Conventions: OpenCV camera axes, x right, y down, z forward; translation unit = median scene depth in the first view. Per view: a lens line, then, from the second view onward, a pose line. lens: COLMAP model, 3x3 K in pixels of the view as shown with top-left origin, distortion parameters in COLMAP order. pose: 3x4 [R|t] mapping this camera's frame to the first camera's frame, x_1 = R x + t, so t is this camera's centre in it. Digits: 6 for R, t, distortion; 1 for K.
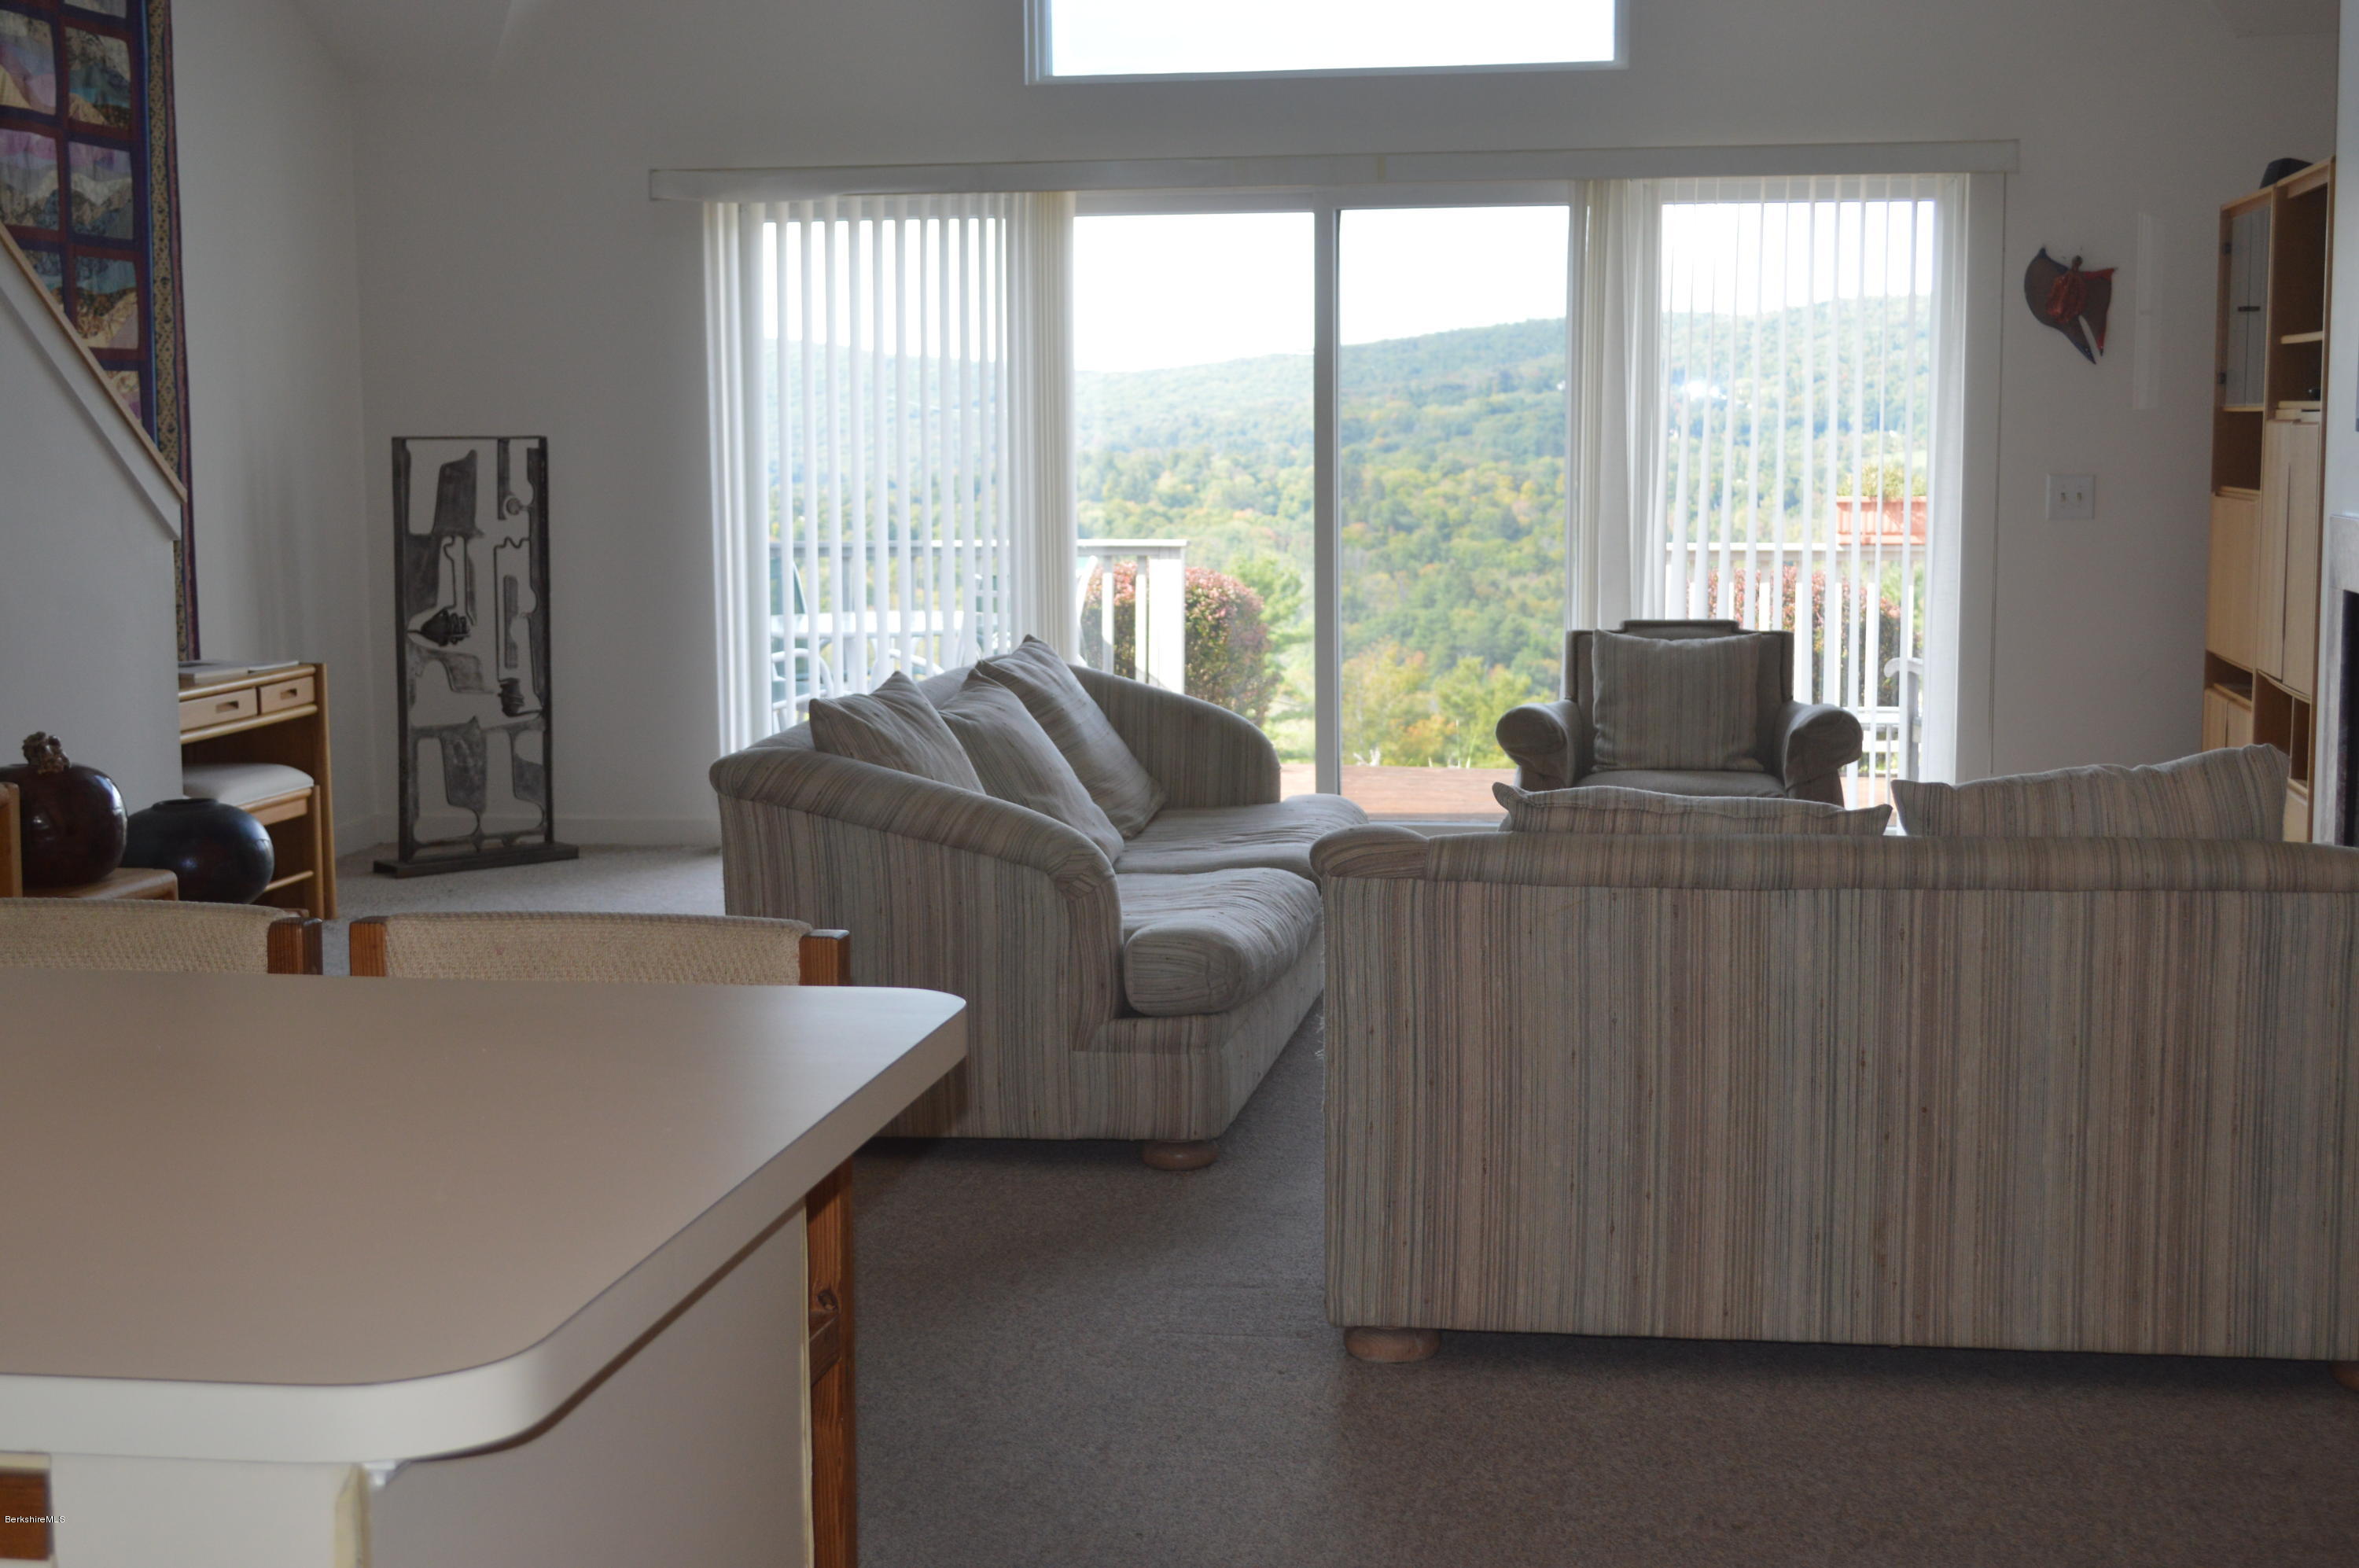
lens RADIAL K [[3187.0, 0, 1171.8], [0, 3187.0, 778.6], [0, 0, 1]] dist [-0.044030, 0.000000]
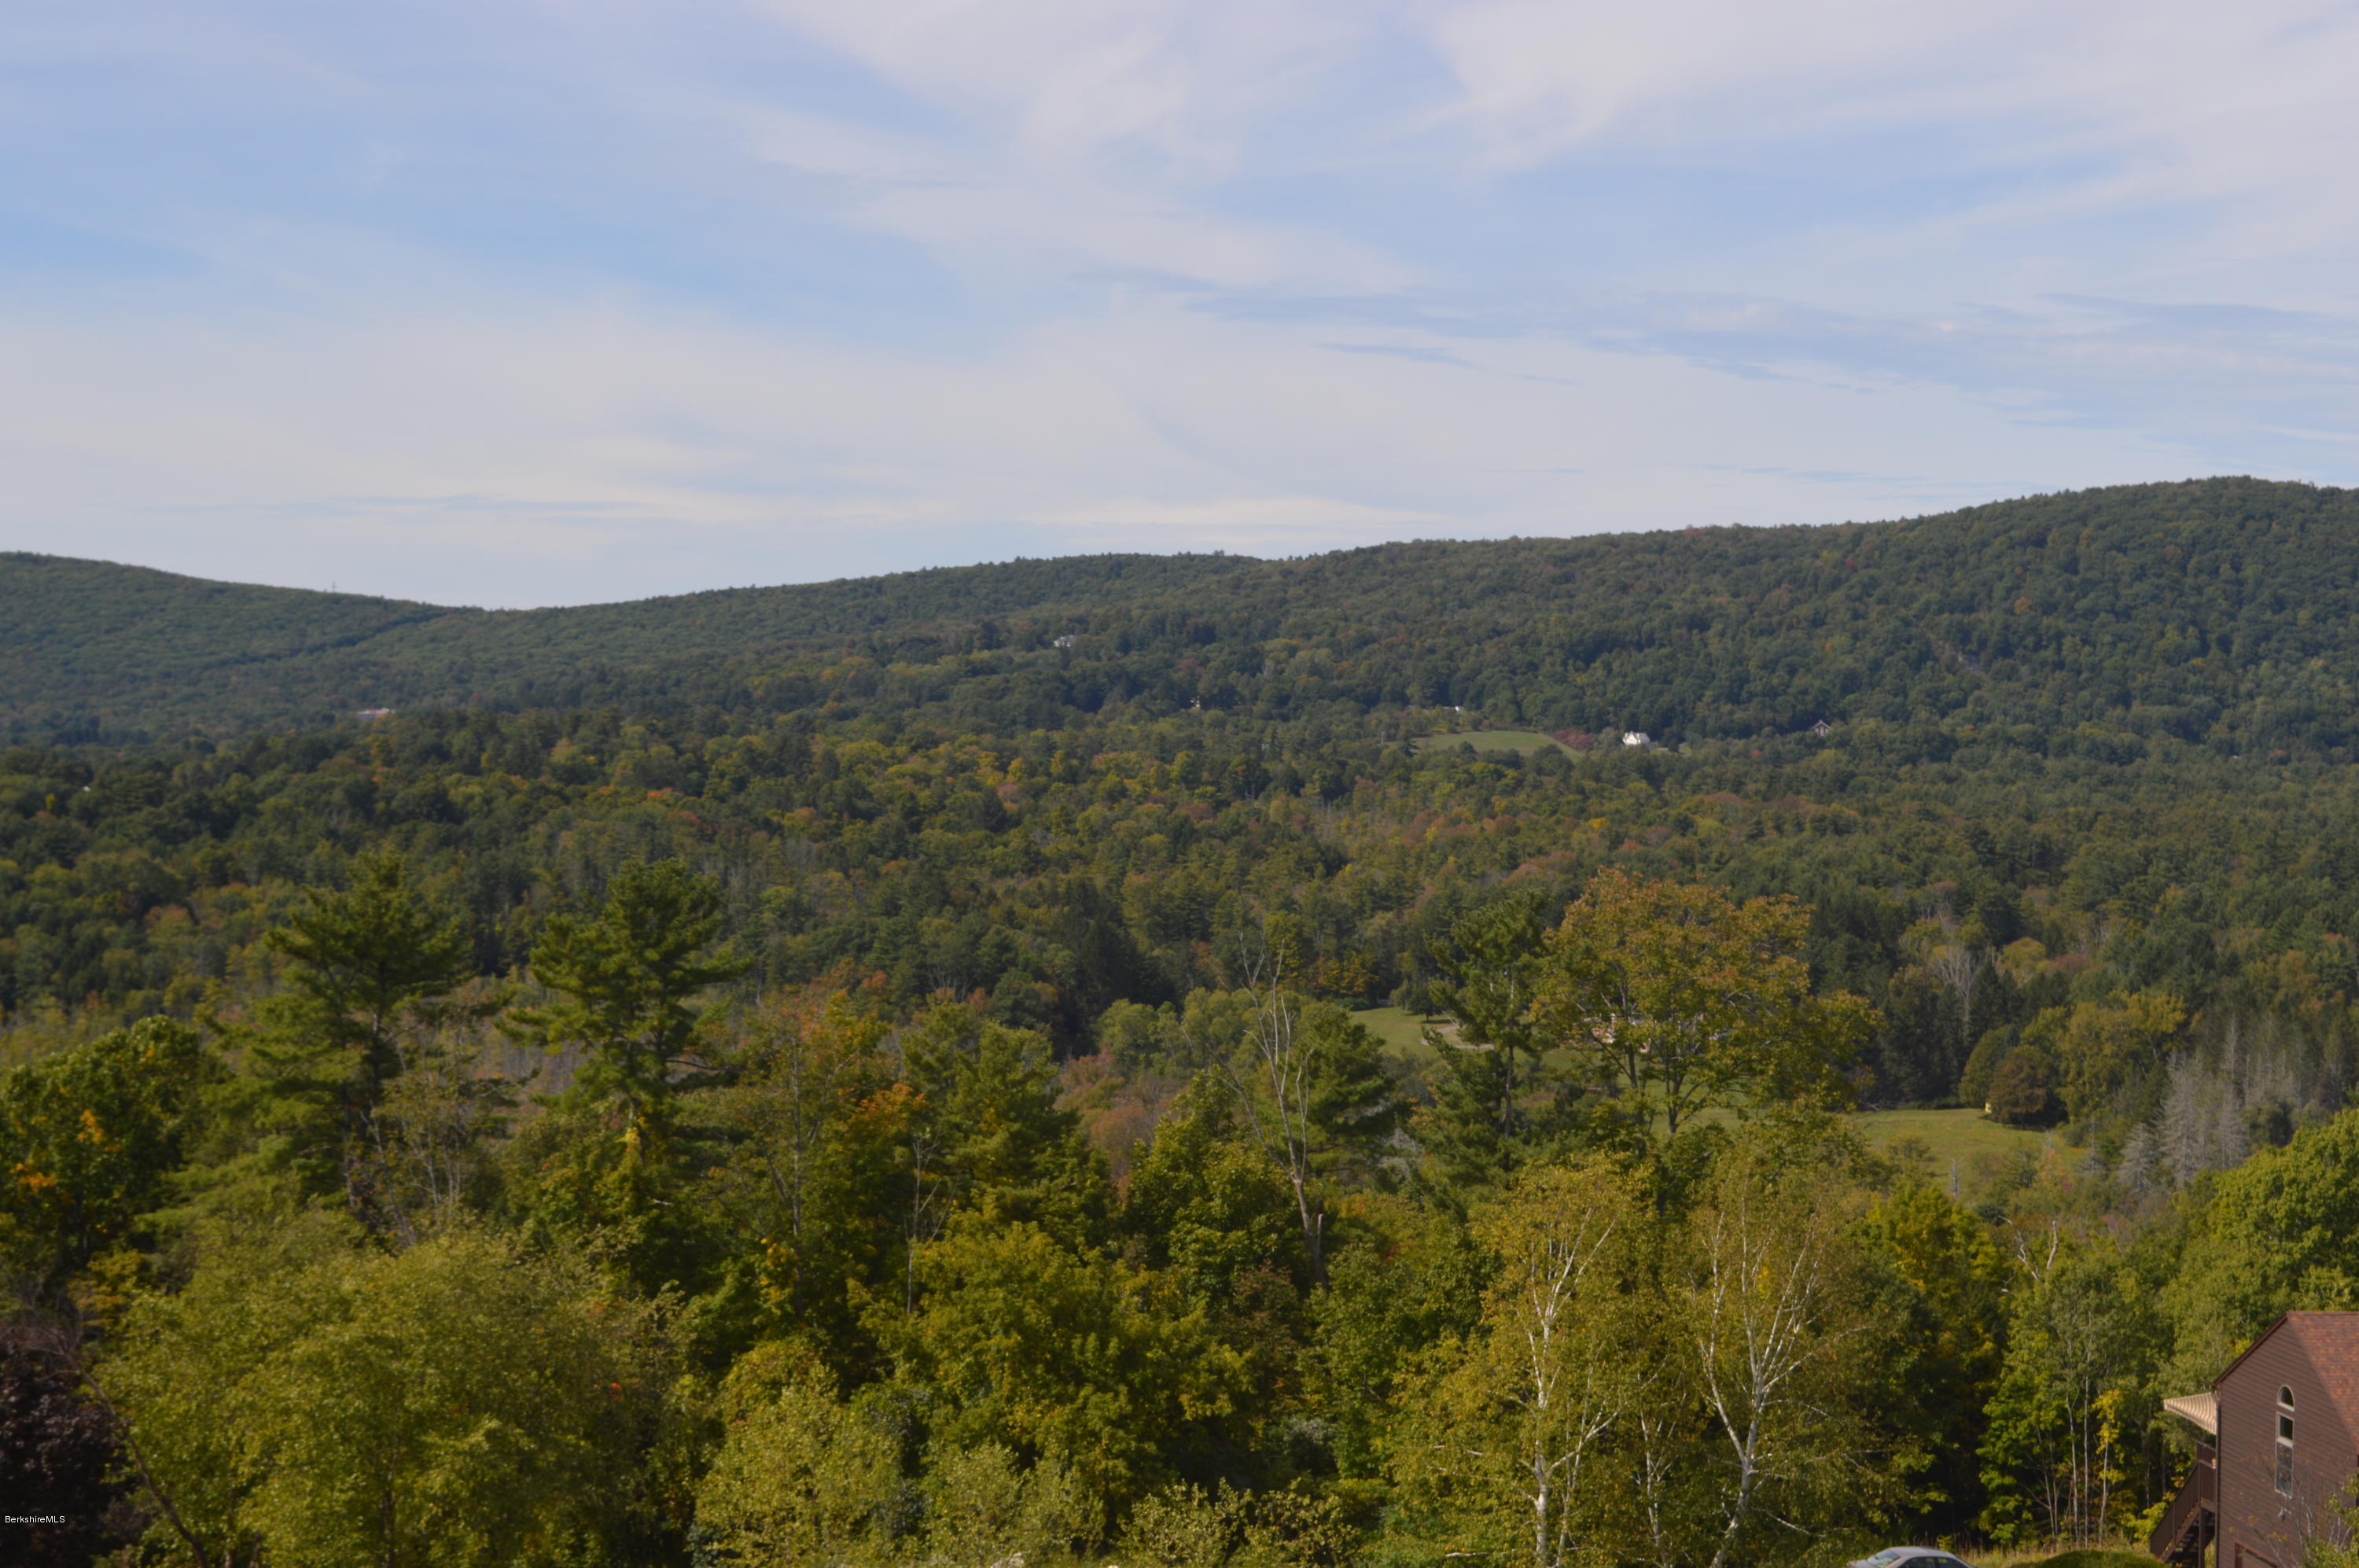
lens RADIAL K [[3903.2, 0, 1175.7], [0, 3903.2, 783.5], [0, 0, 1]] dist [0.022688, 0.000000]
pose [[0.988241, 0.018218, 0.151813, 0.096327], [-0.005152, 0.996280, -0.086020, -0.139622], [-0.152815, 0.084227, 0.984659, 1.212196]]
